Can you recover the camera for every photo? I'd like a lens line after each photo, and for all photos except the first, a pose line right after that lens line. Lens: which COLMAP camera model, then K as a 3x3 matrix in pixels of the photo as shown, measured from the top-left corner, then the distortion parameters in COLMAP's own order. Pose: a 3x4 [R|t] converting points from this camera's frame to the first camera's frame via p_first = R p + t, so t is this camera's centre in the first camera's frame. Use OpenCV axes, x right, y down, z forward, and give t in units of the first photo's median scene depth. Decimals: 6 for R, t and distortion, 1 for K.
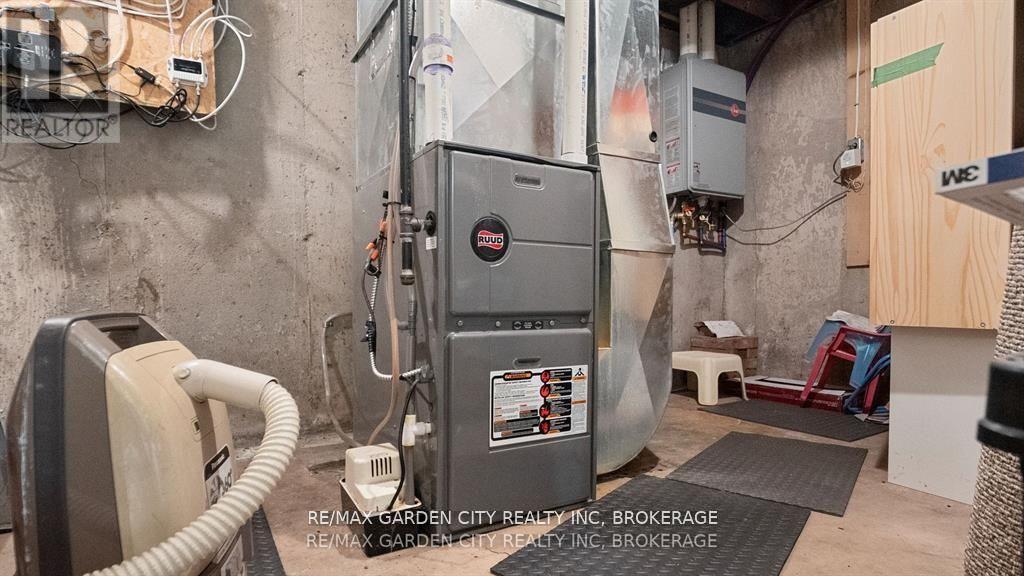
lens RADIAL K [[520.1, 0, 519.0], [0, 520.1, 297.4], [0, 0, 1]] dist [-0.002394, 0.000070]
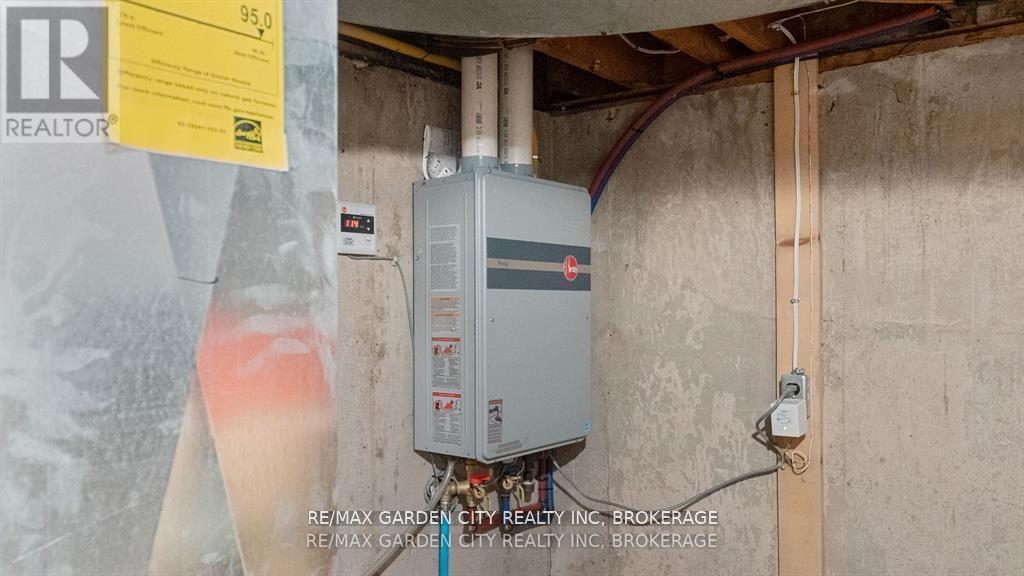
lens RADIAL K [[754.7, 0, 514.3], [0, 754.7, 283.2], [0, 0, 1]] dist [0.010537, -0.001927]
pose [[0.943692, 0.012261, 0.330598, 0.134019], [-0.000338, 0.999348, -0.036096, -0.327897], [-0.330826, 0.033952, 0.943081, 0.357782]]
